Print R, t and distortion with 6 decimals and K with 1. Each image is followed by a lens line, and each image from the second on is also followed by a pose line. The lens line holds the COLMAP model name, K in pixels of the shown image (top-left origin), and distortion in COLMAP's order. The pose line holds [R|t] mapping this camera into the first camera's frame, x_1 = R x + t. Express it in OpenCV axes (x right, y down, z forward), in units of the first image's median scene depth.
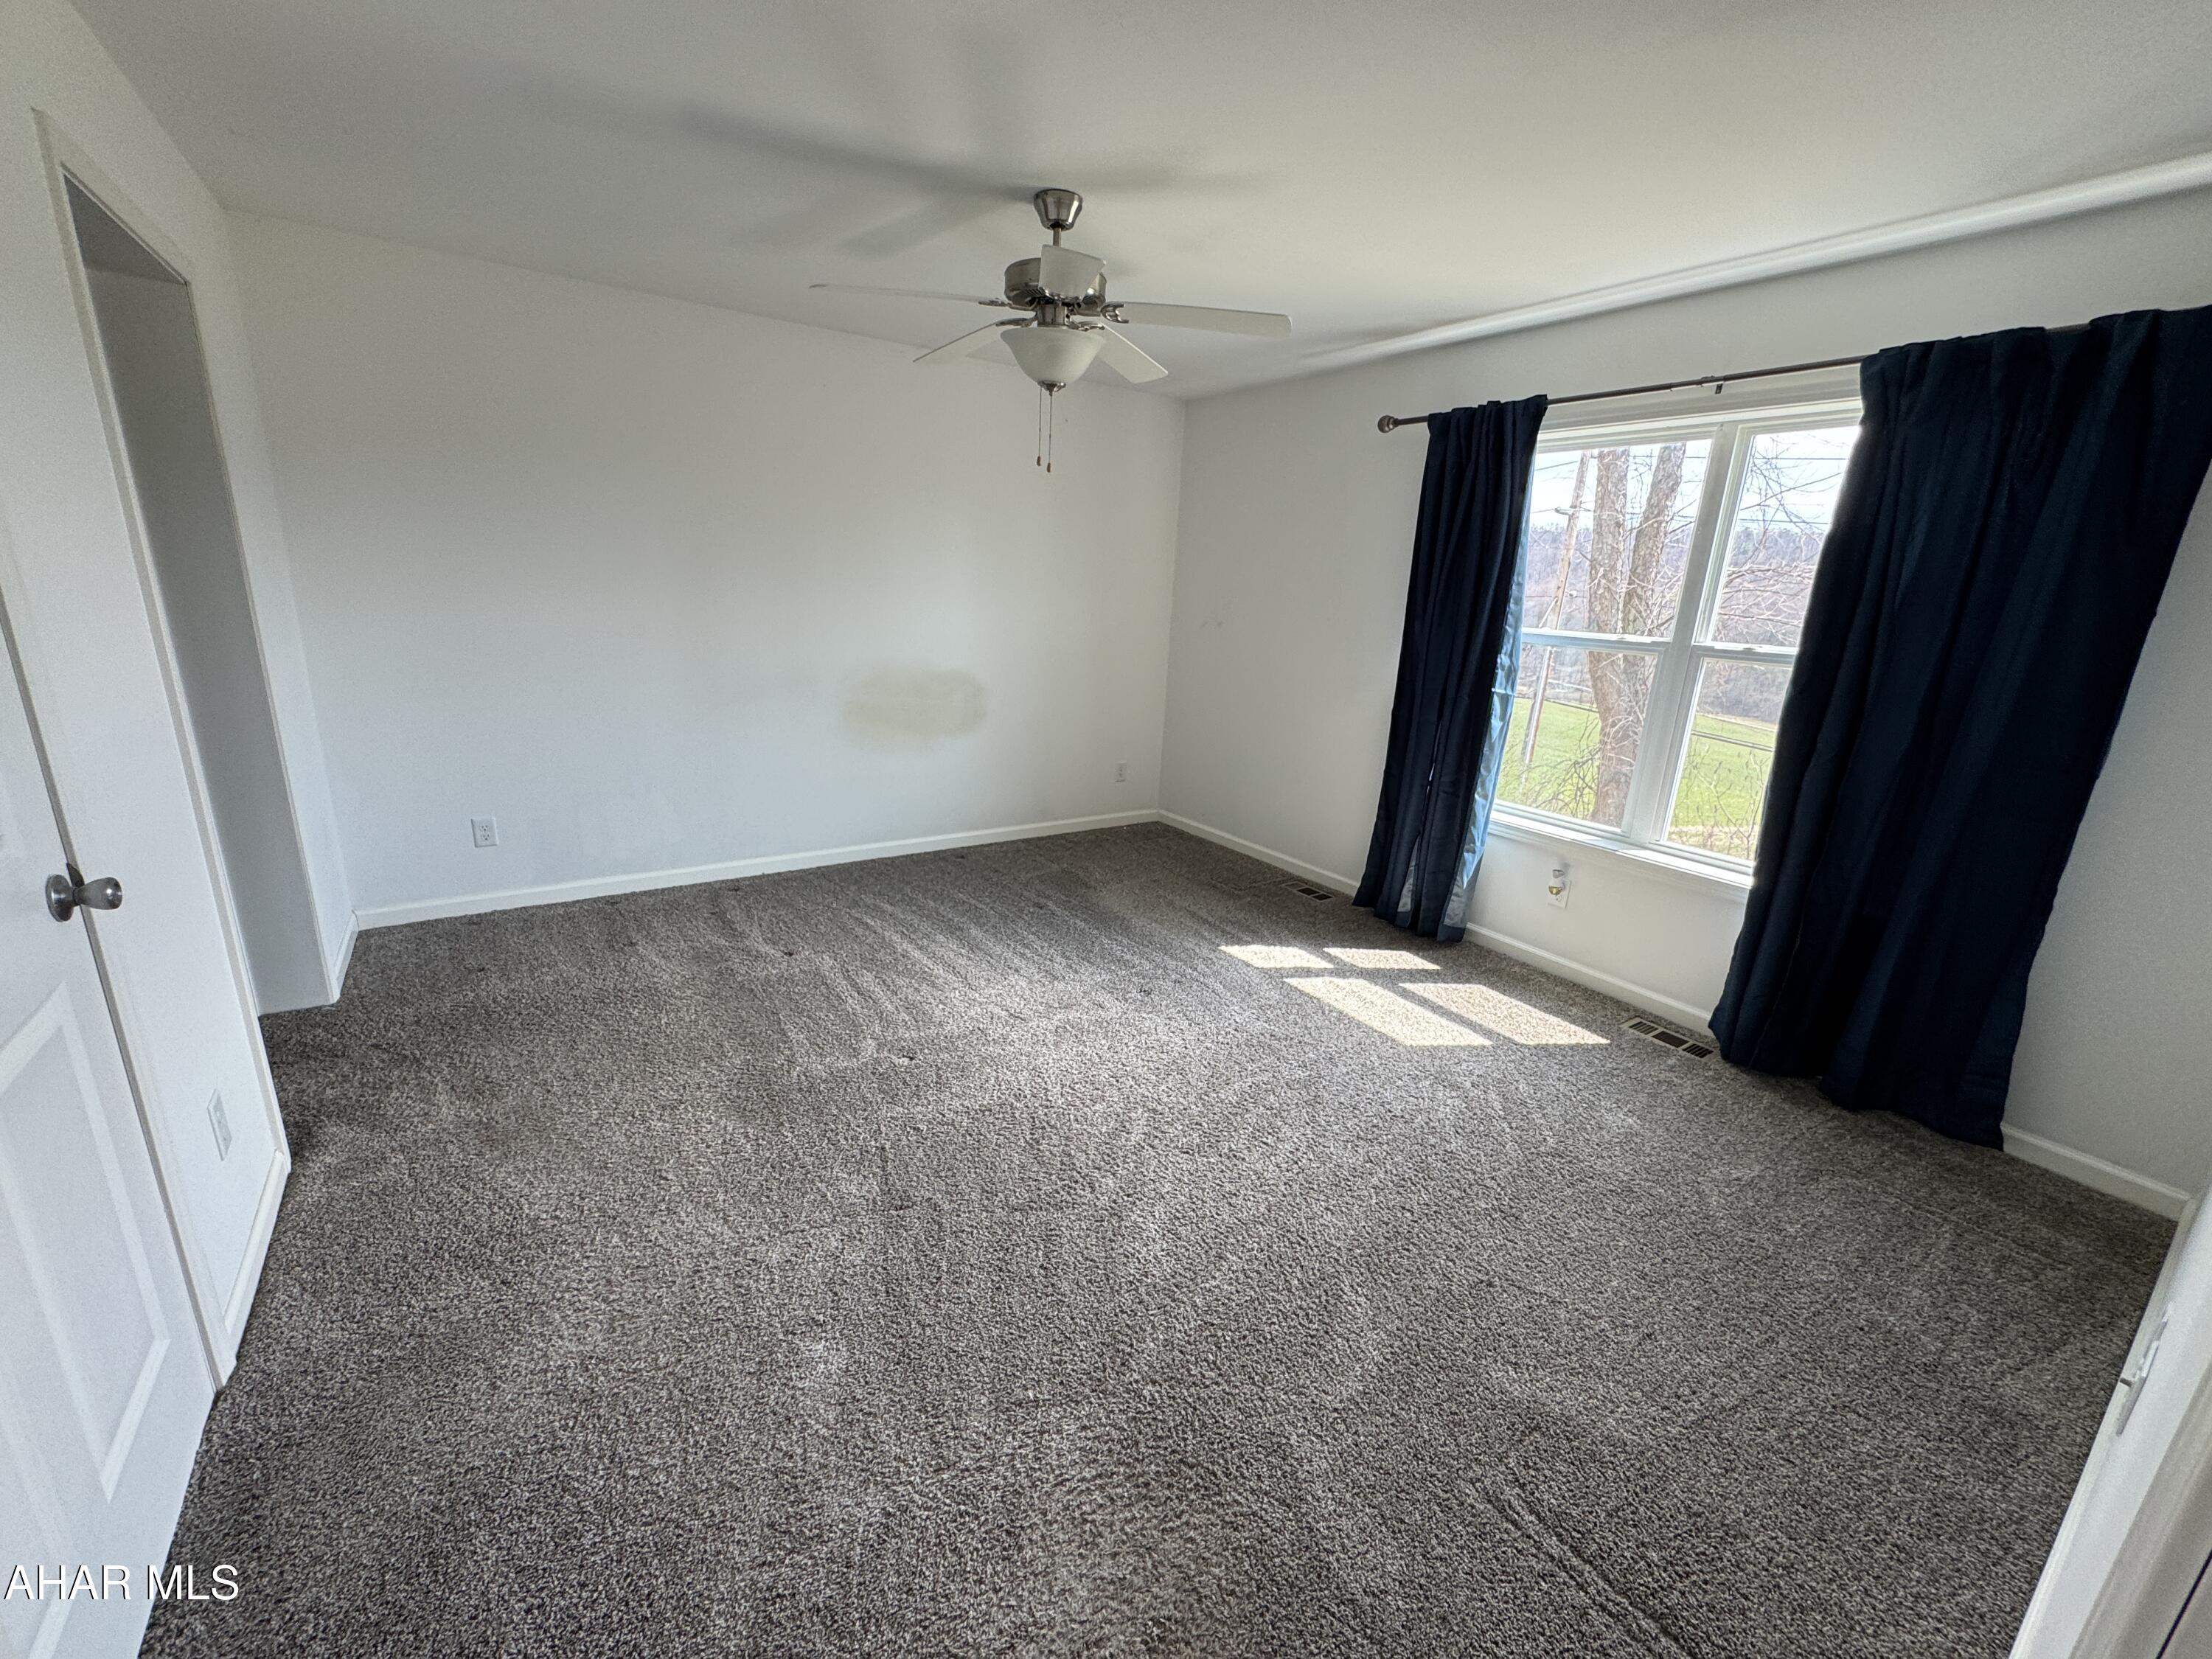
lens RADIAL K [[886.7, 0, 1106.0], [0, 886.7, 829.5], [0, 0, 1]] dist [-0.004263, -0.000166]
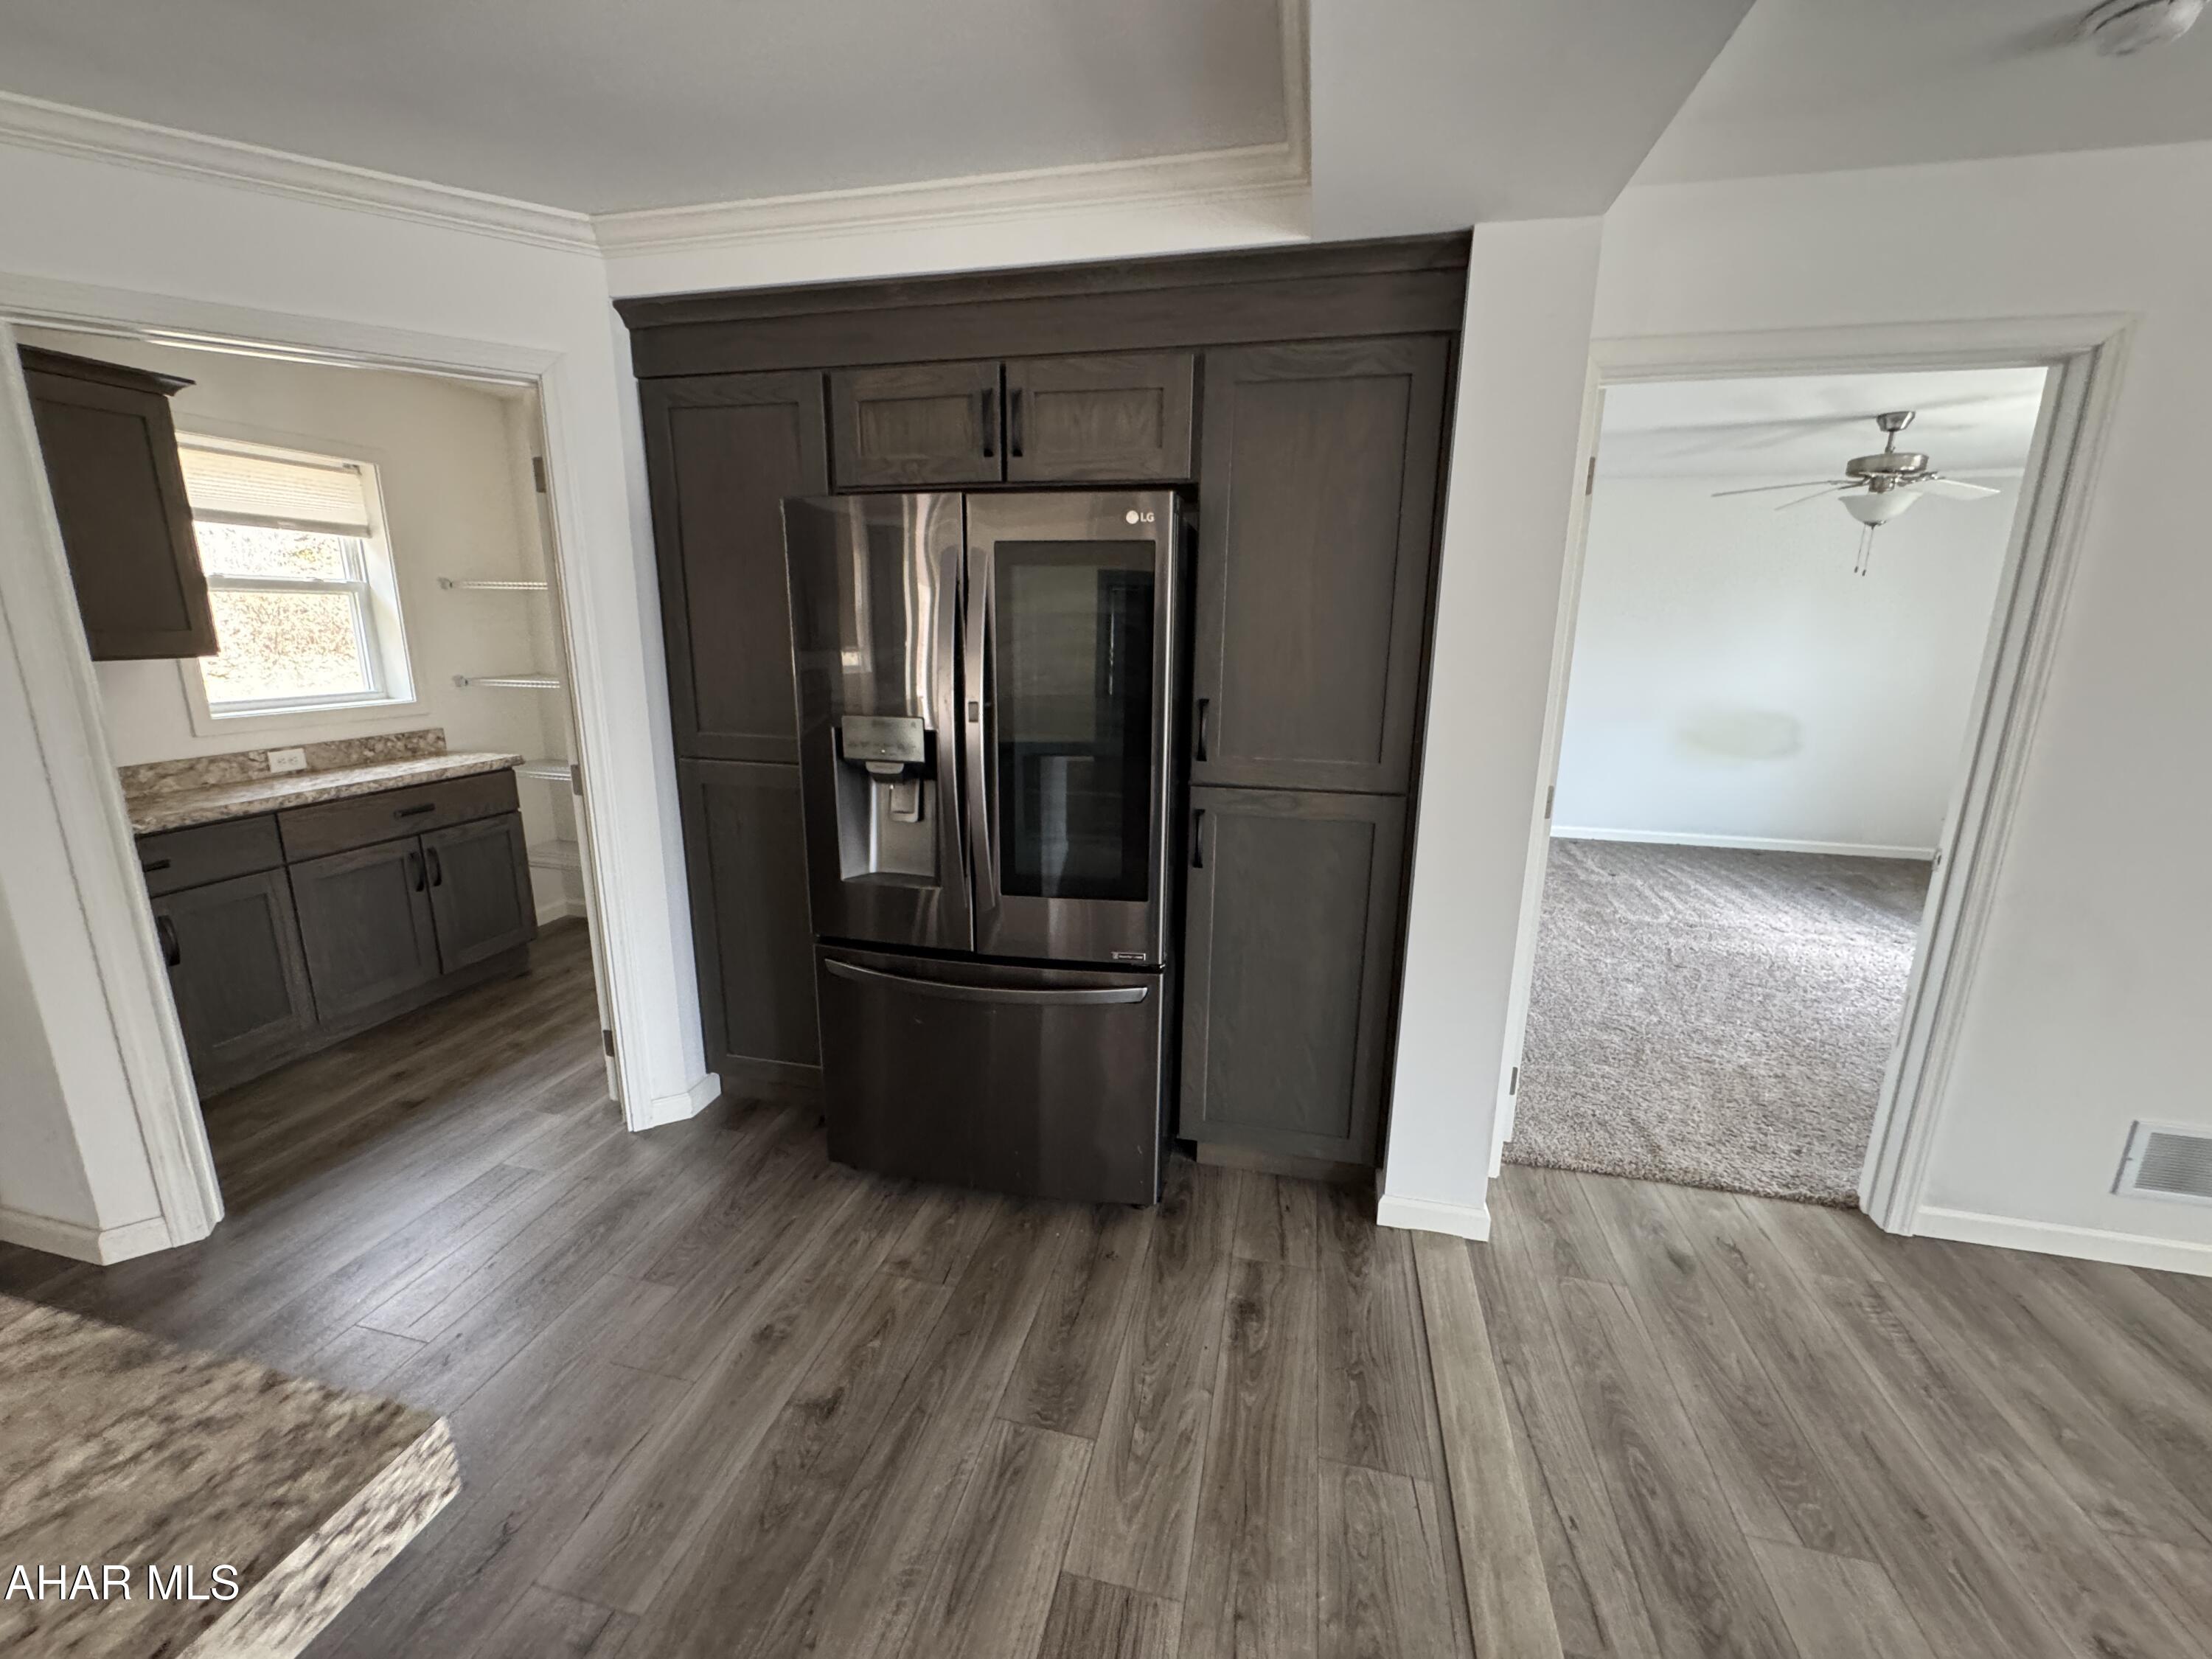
lens RADIAL K [[886.7, 0, 1106.0], [0, 886.7, 829.5], [0, 0, 1]] dist [-0.004263, -0.000166]
pose [[0.671520, 0.135103, -0.728565, 0.214841], [-0.179546, 0.983604, 0.016909, 0.235559], [0.718905, 0.119456, 0.684768, -0.906592]]
